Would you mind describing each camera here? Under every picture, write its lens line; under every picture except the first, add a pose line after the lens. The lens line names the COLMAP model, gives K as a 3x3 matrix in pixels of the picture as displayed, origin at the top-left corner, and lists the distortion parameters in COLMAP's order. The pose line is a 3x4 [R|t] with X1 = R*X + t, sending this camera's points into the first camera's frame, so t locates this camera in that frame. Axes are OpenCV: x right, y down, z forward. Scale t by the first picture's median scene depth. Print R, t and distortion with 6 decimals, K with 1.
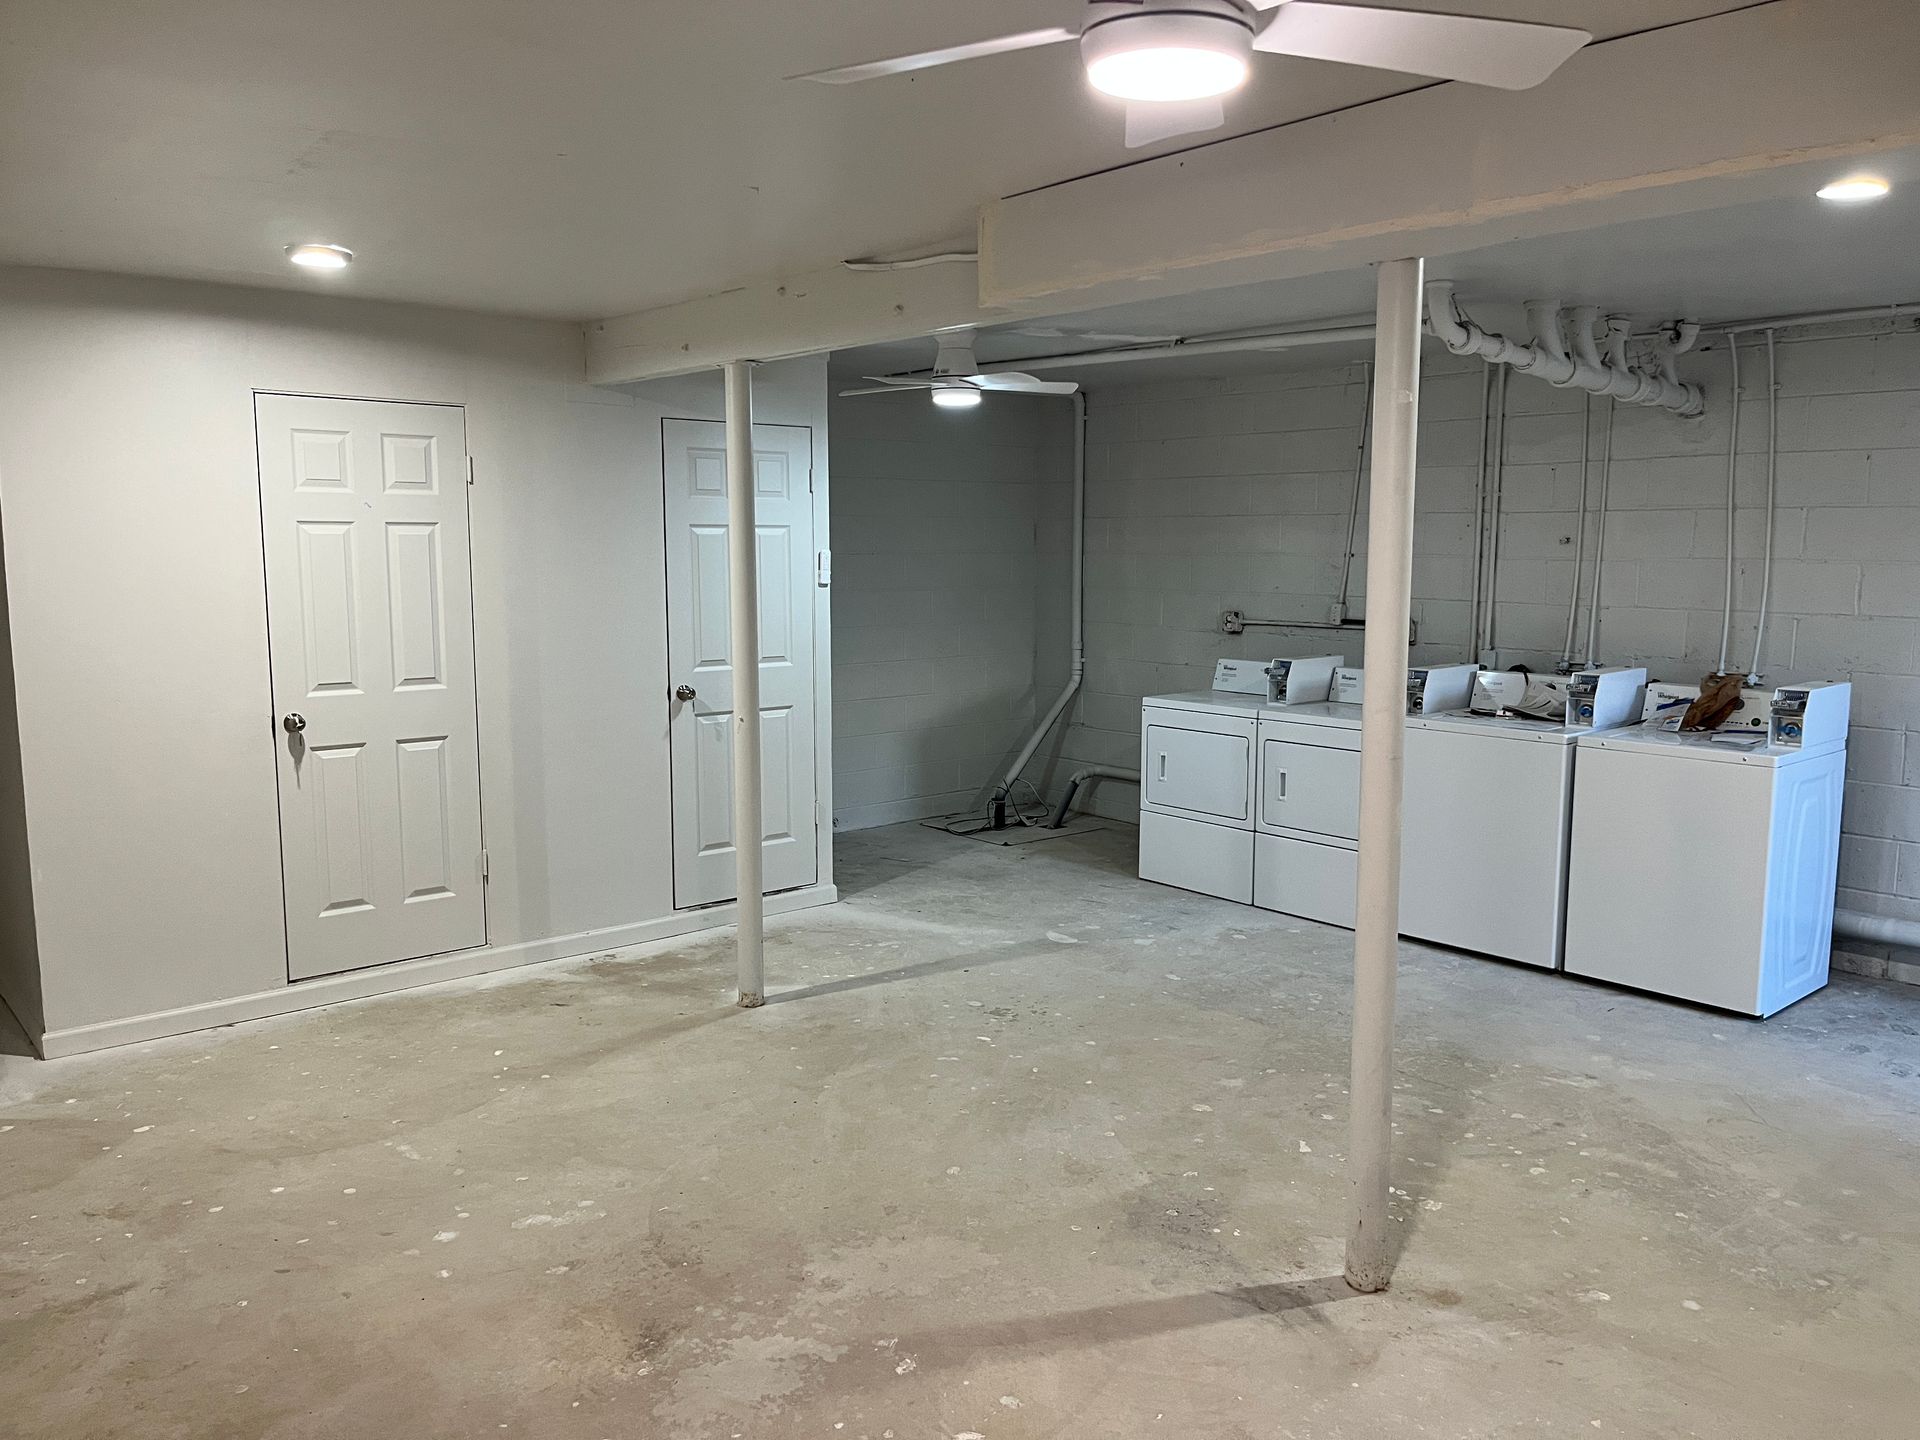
lens RADIAL K [[1464.8, 0, 958.4], [0, 1464.8, 730.0], [0, 0, 1]] dist [0.043470, -0.049369]
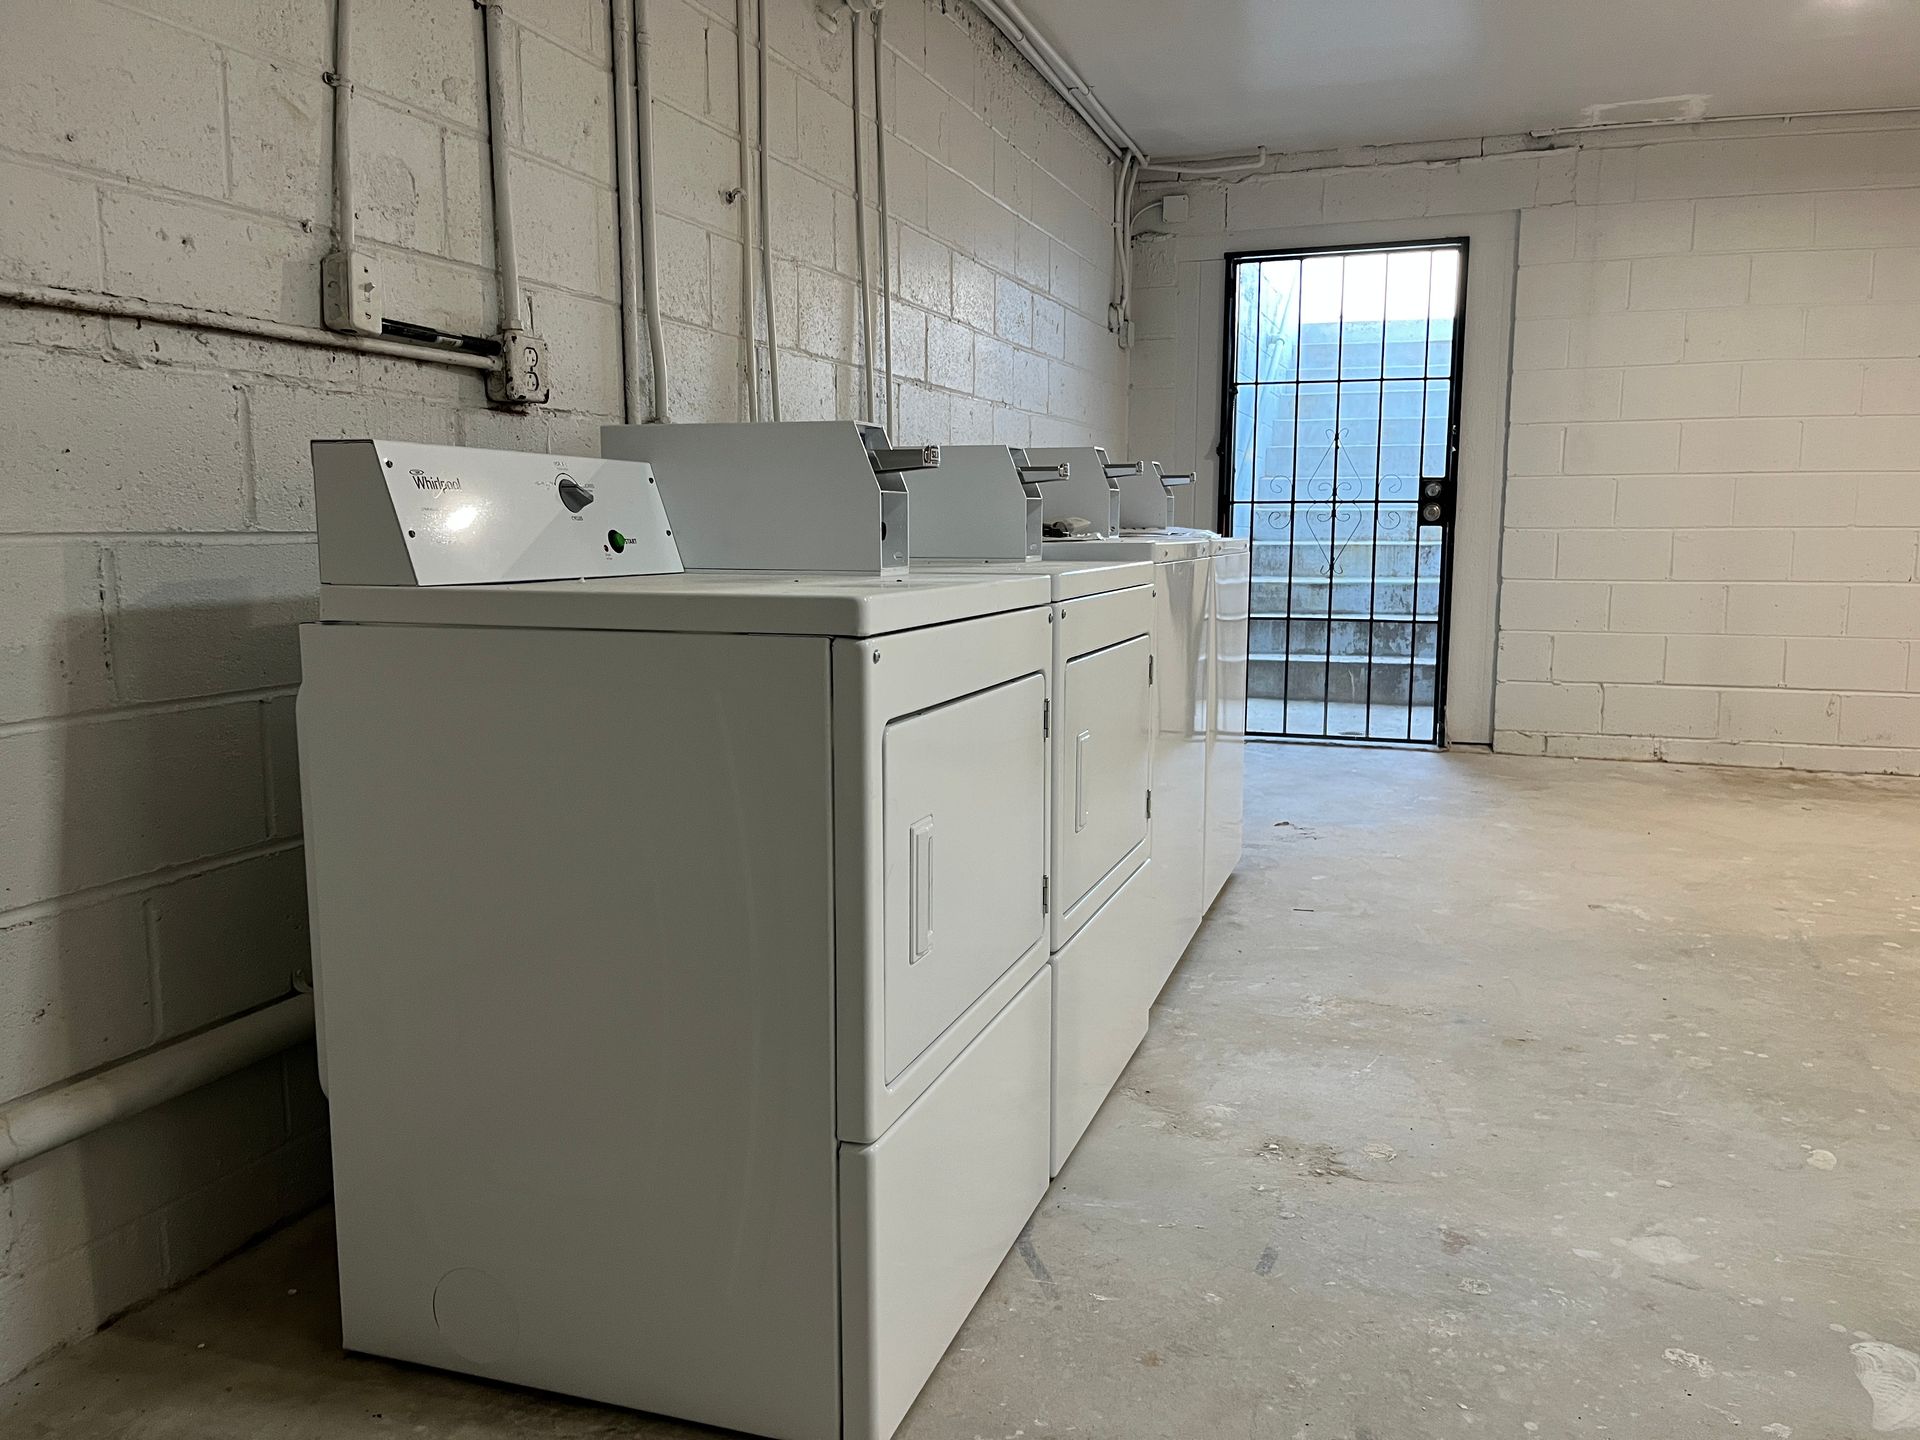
lens RADIAL K [[1464.8, 0, 964.7], [0, 1464.8, 706.0], [0, 0, 1]] dist [0.043470, -0.049369]
pose [[-0.504197, -0.105354, 0.857138, -0.073333], [0.114397, 0.975636, 0.187211, -0.058424], [-0.855978, 0.192445, -0.479860, 1.490872]]
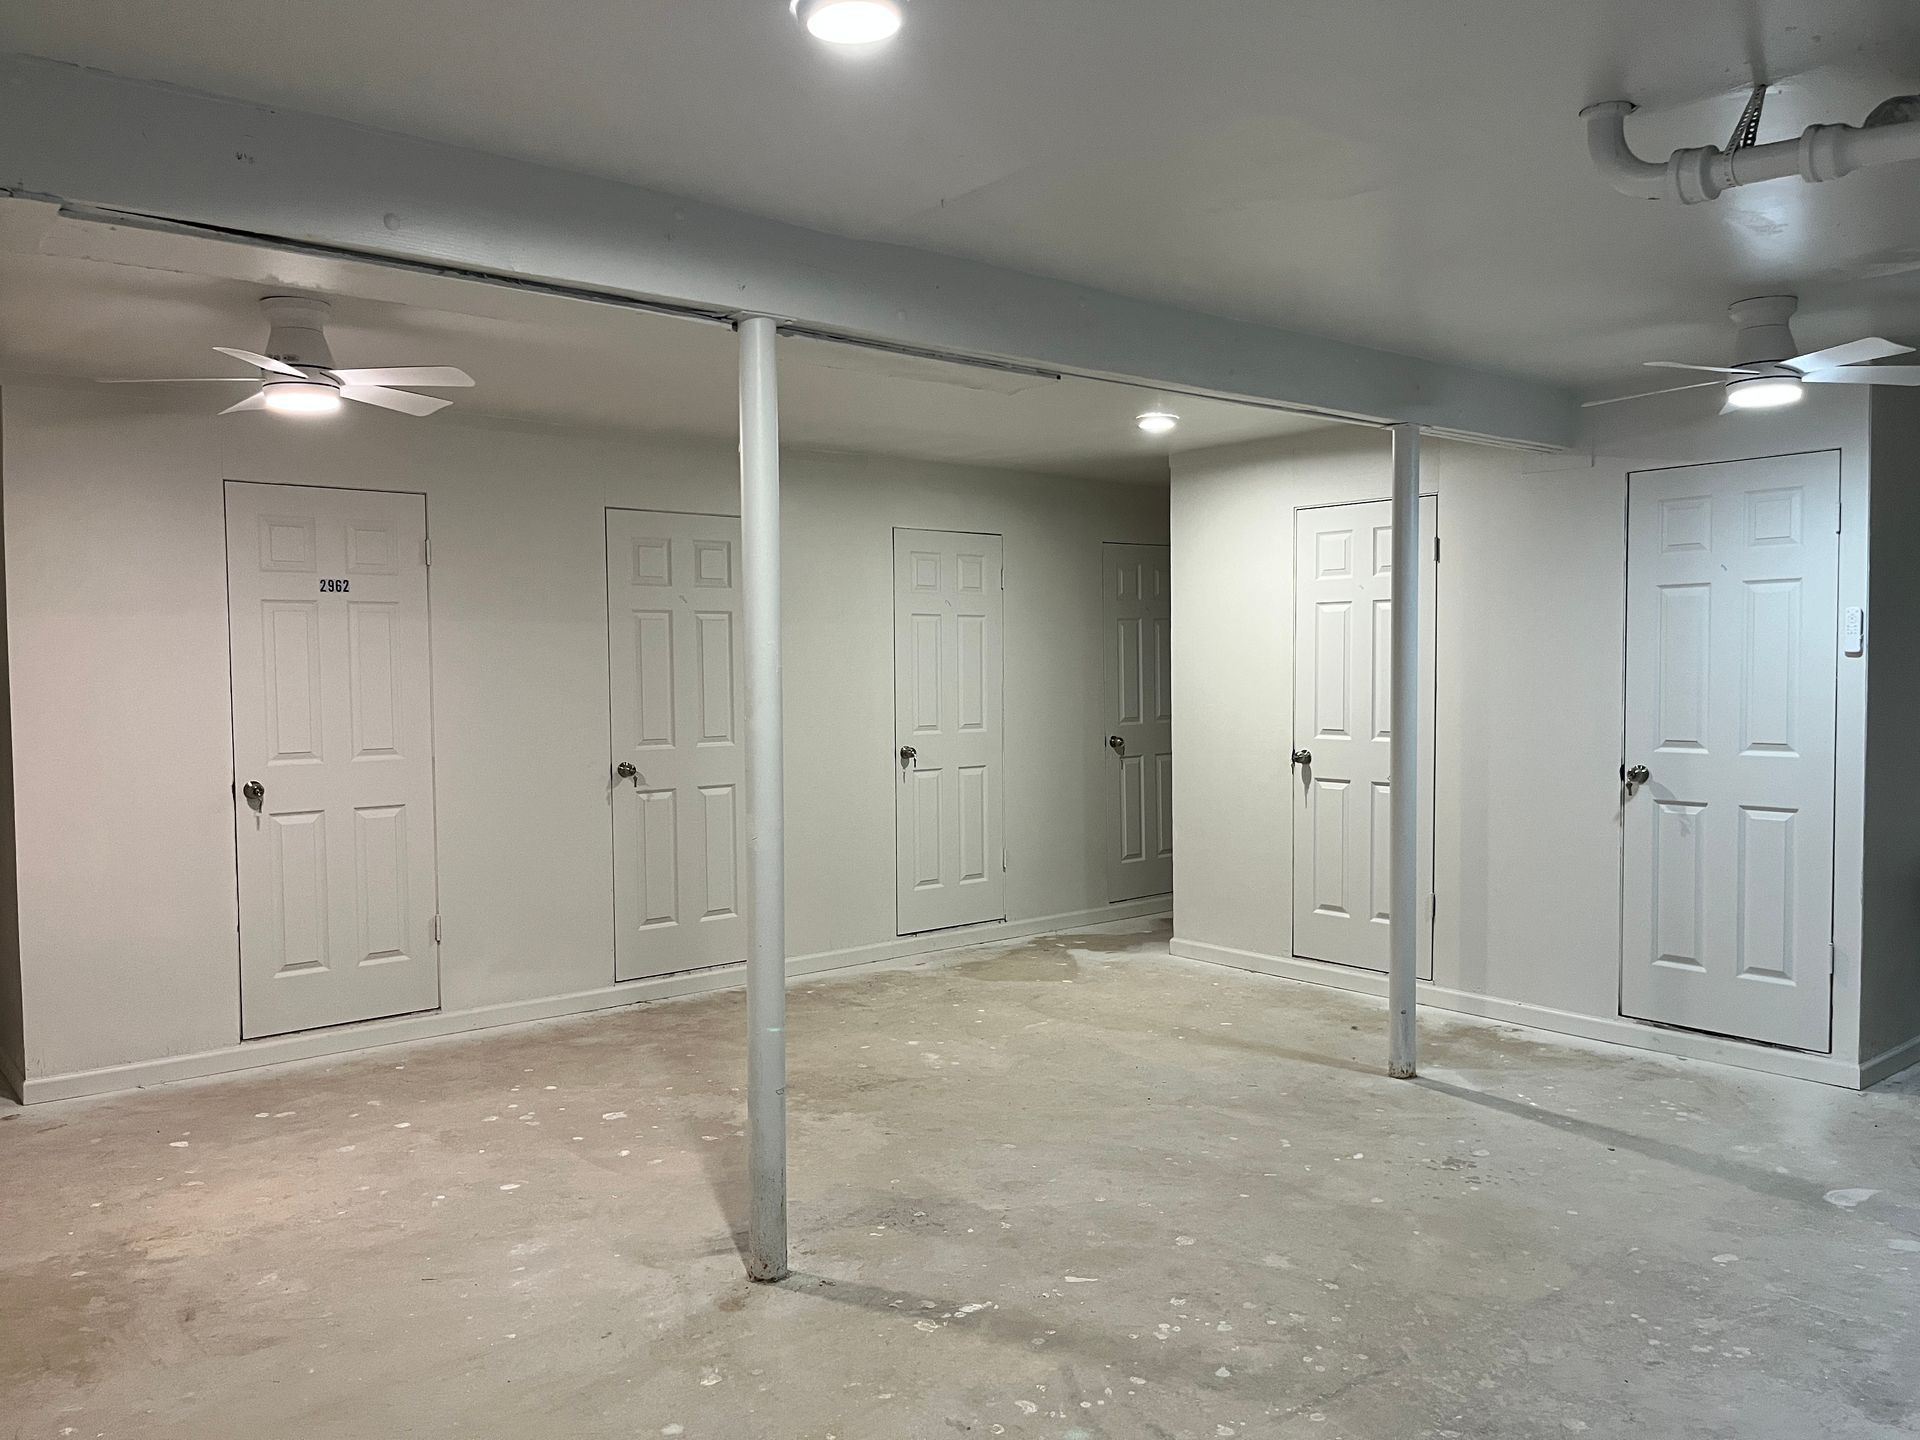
lens RADIAL K [[1464.8, 0, 964.3], [0, 1464.8, 712.3], [0, 0, 1]] dist [0.043470, -0.049369]
pose [[-0.015405, 0.031300, -0.999391, 0.849923], [-0.123531, 0.991793, 0.032966, -0.049324], [0.992221, 0.123964, -0.011412, 0.711424]]
